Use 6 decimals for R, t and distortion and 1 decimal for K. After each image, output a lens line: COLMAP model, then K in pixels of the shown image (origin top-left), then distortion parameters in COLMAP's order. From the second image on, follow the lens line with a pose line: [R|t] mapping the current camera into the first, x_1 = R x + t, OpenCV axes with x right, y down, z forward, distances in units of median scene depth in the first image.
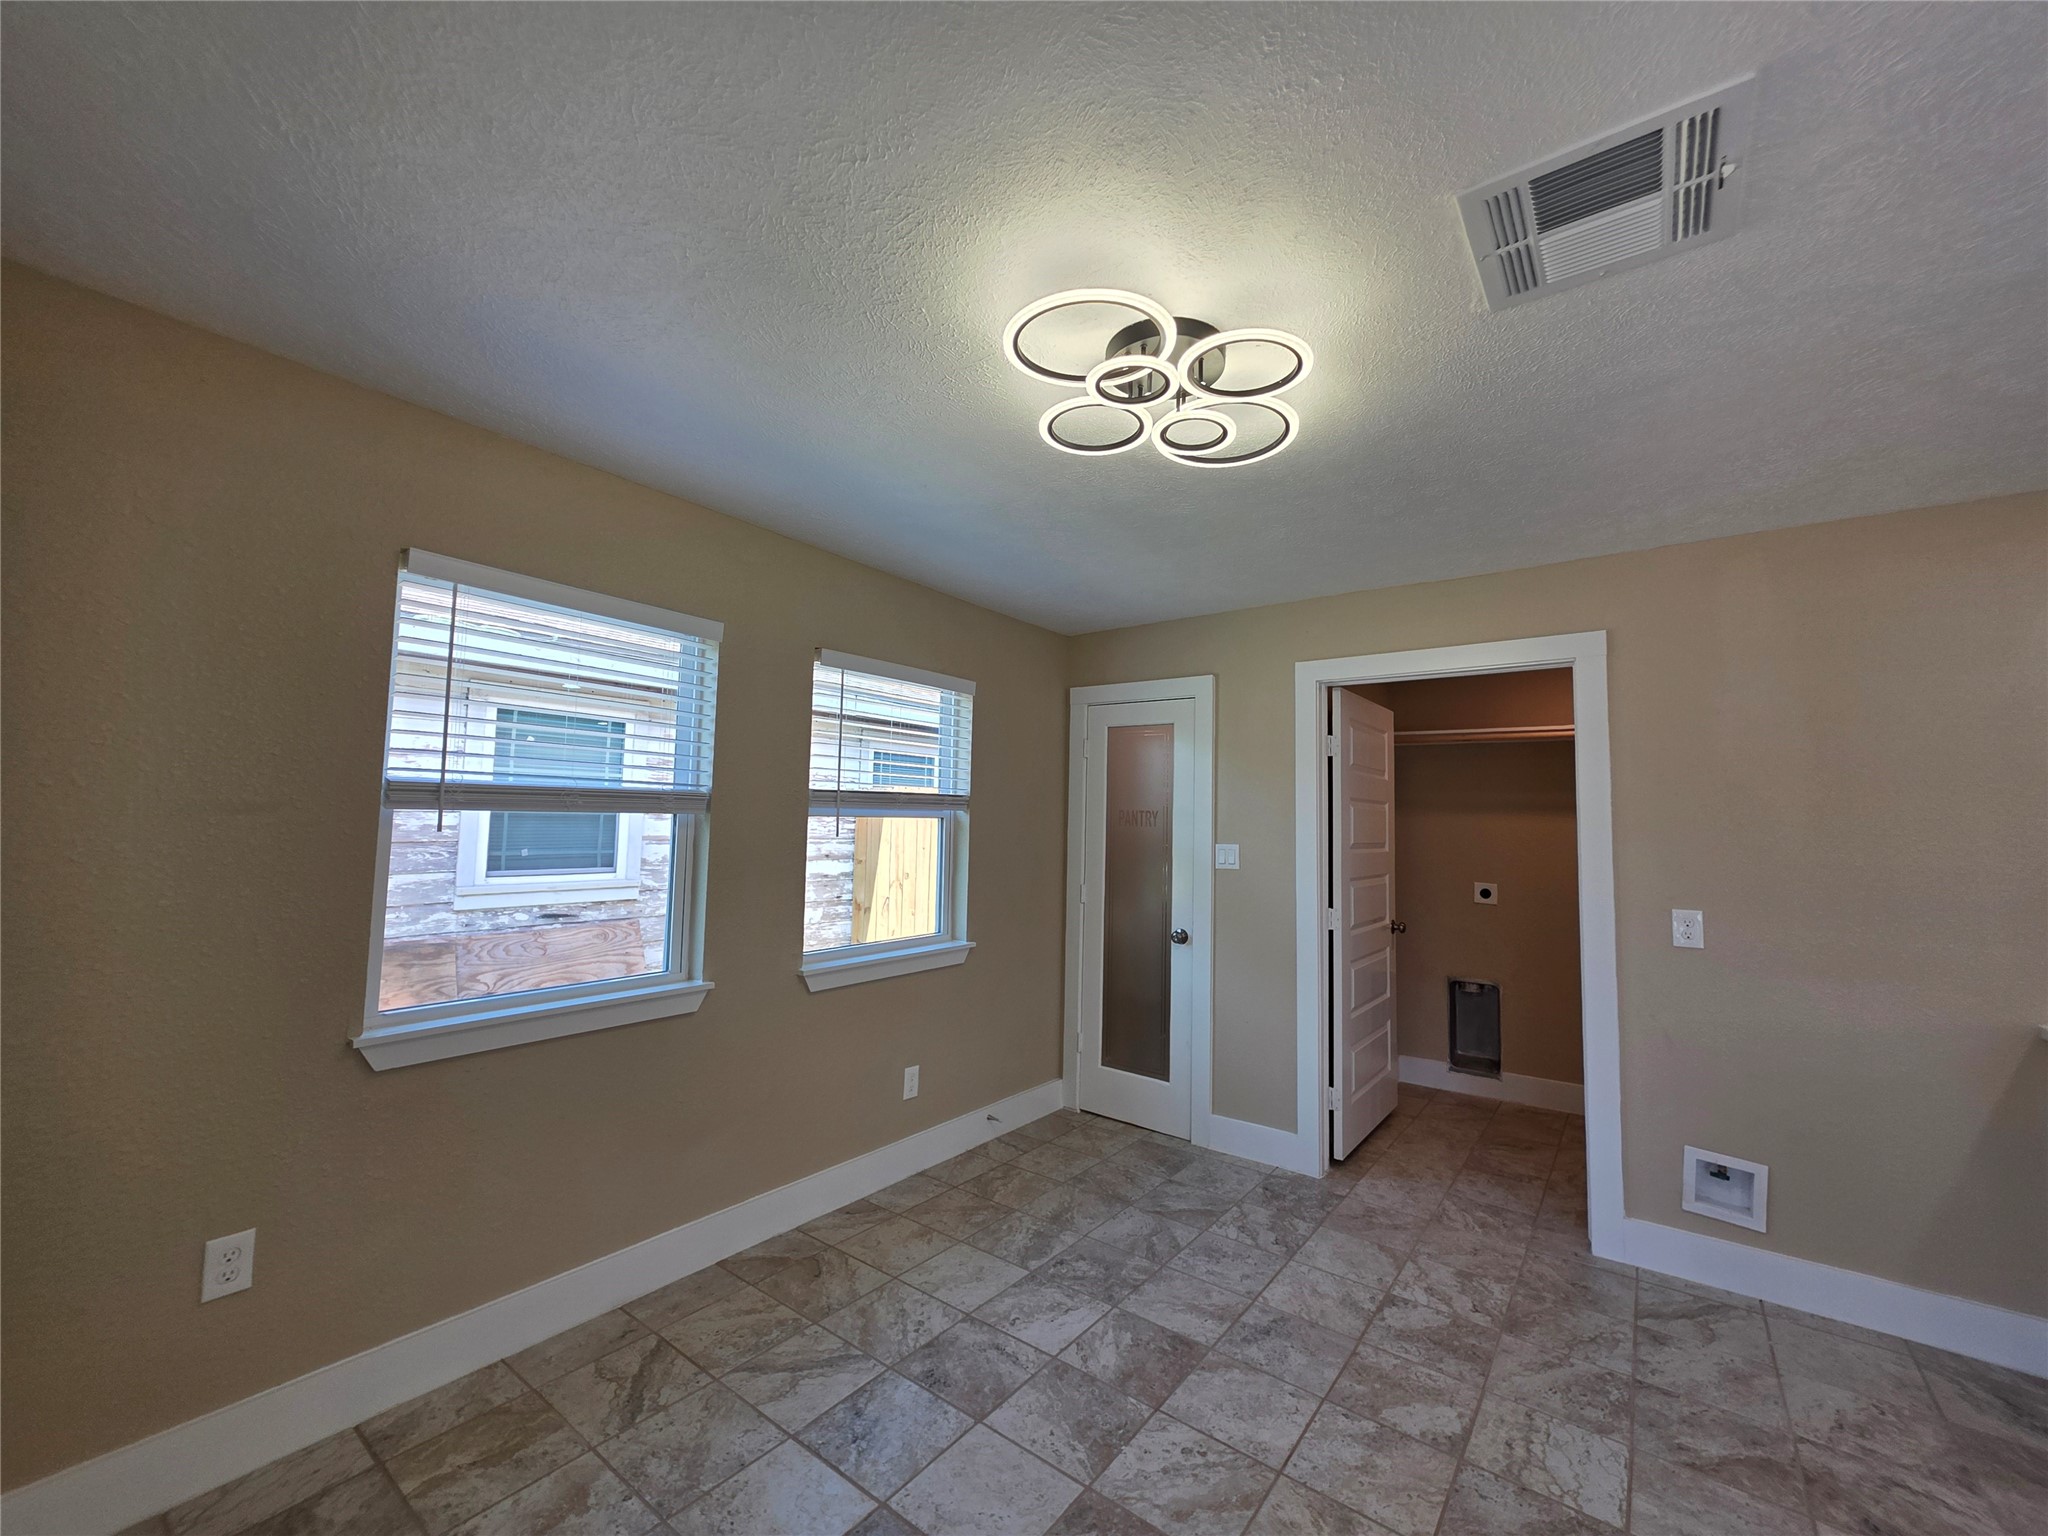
lens RADIAL K [[818.0, 0, 1025.7], [0, 818.0, 757.0], [0, 0, 1]] dist [-0.001231, 0.000453]
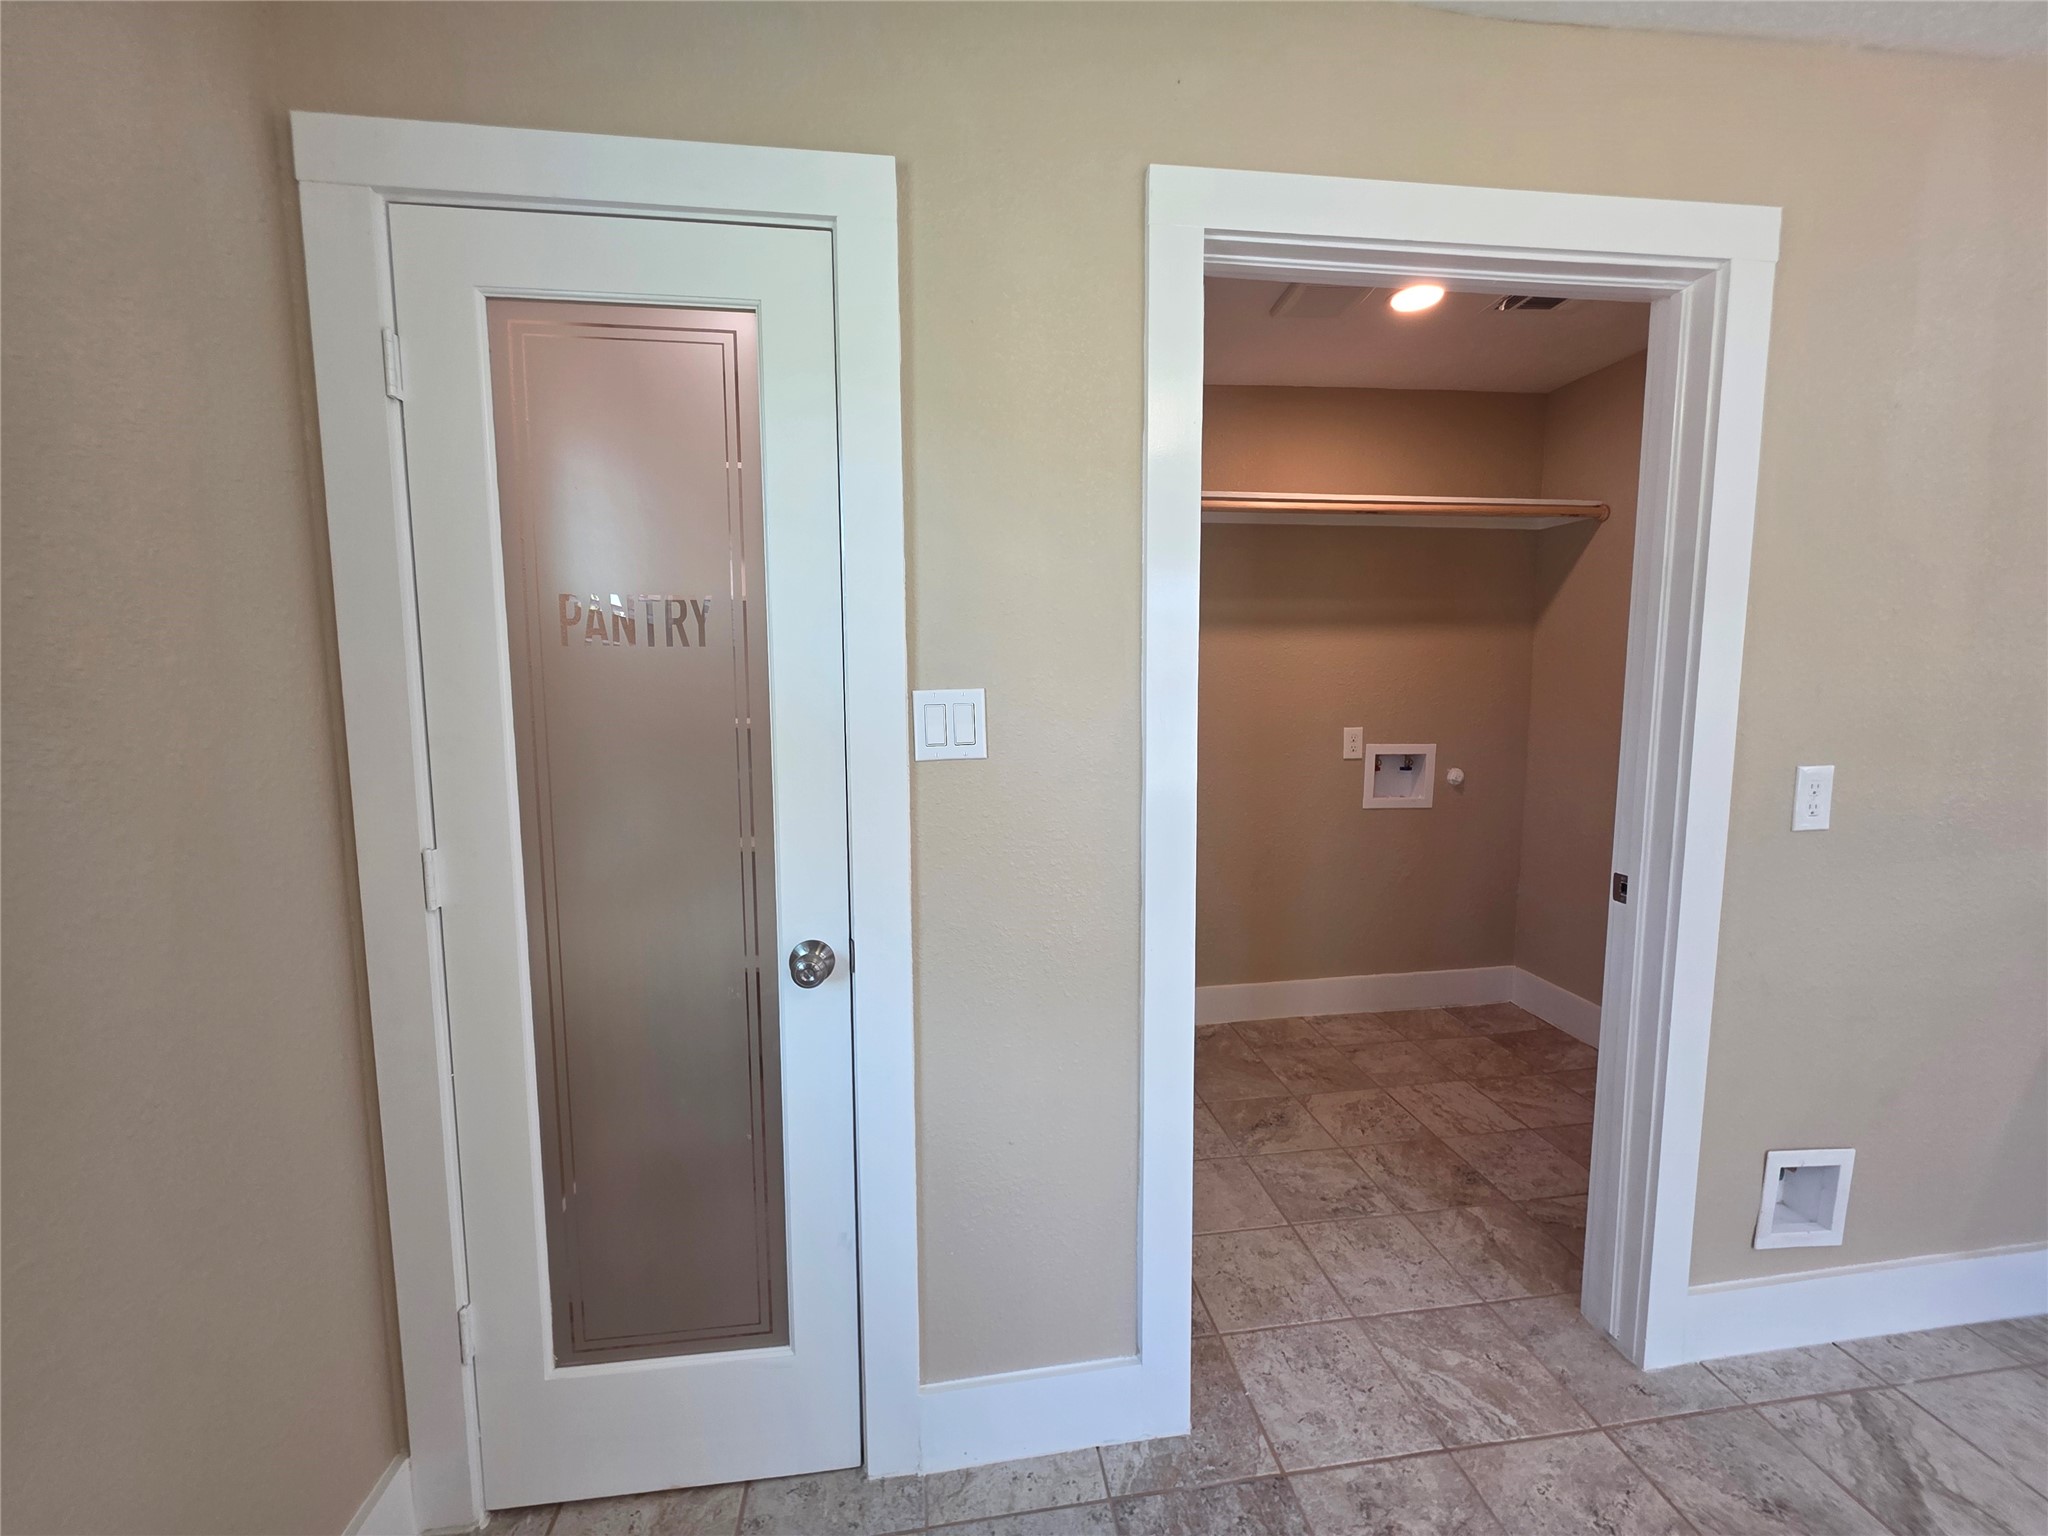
lens RADIAL K [[818.0, 0, 1025.7], [0, 818.0, 757.0], [0, 0, 1]] dist [-0.001231, 0.000453]
pose [[0.705341, -0.099100, 0.701907, 0.023127], [-0.031338, 0.984852, 0.170539, 0.088292], [-0.708175, -0.142284, 0.691551, 0.867057]]
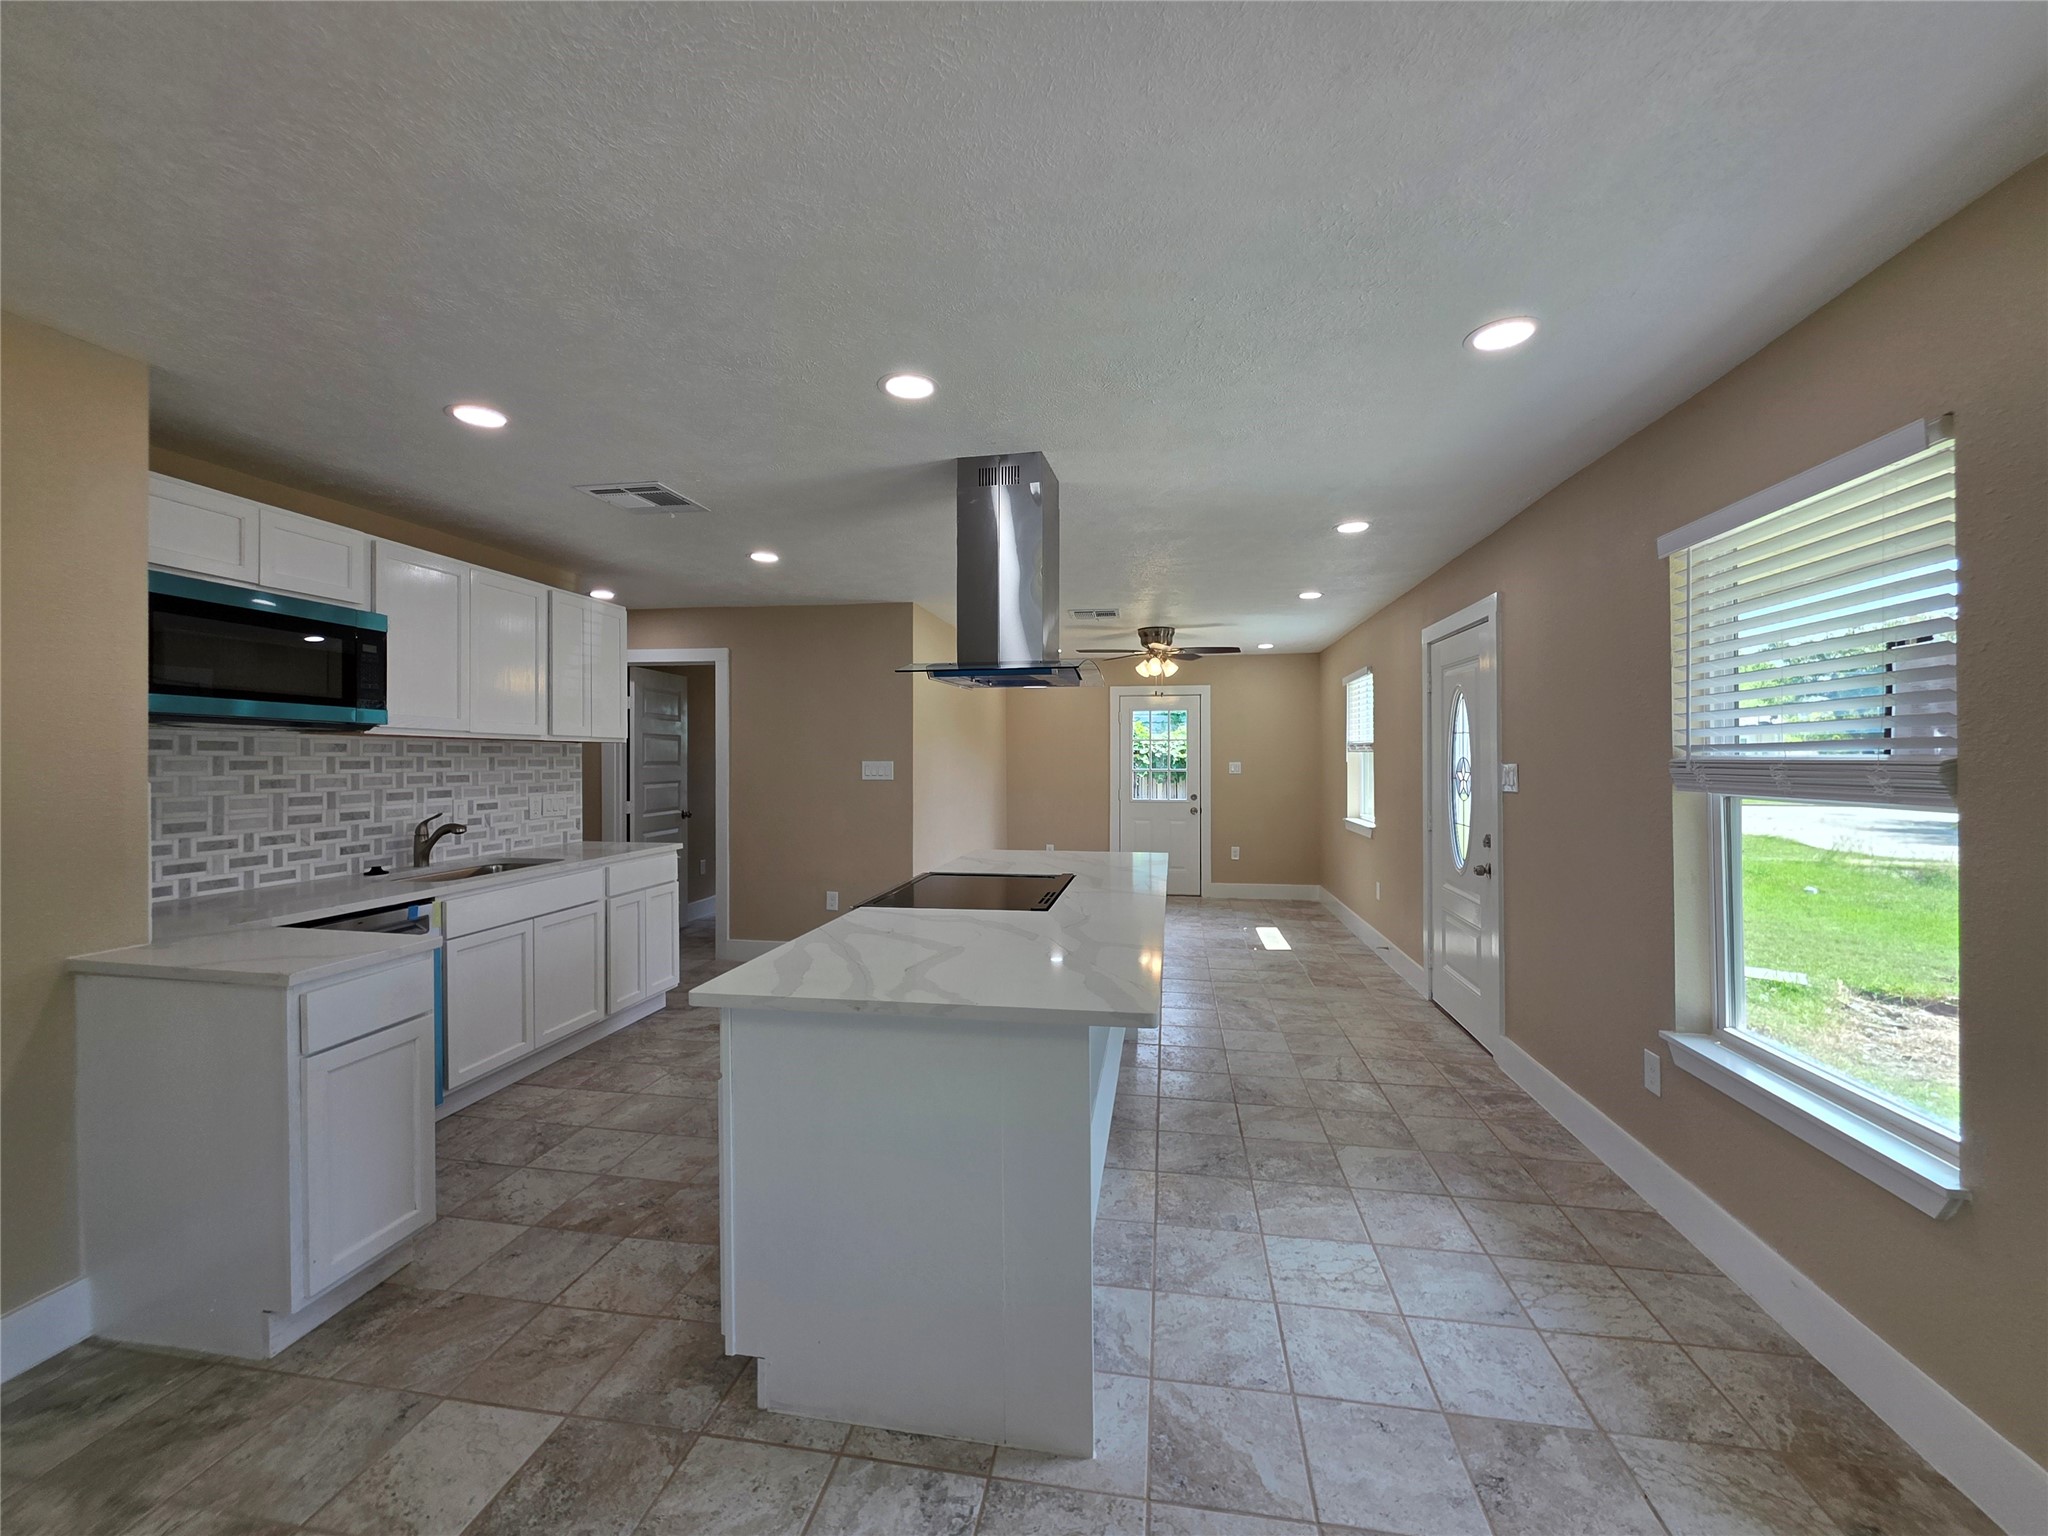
lens RADIAL K [[818.0, 0, 1025.7], [0, 818.0, 757.0], [0, 0, 1]] dist [-0.001231, 0.000453]
pose [[-0.466855, -0.017750, 0.884156, -0.002141], [-0.074533, 0.997031, -0.019340, 0.039648], [-0.881187, -0.074928, -0.466792, 0.373504]]
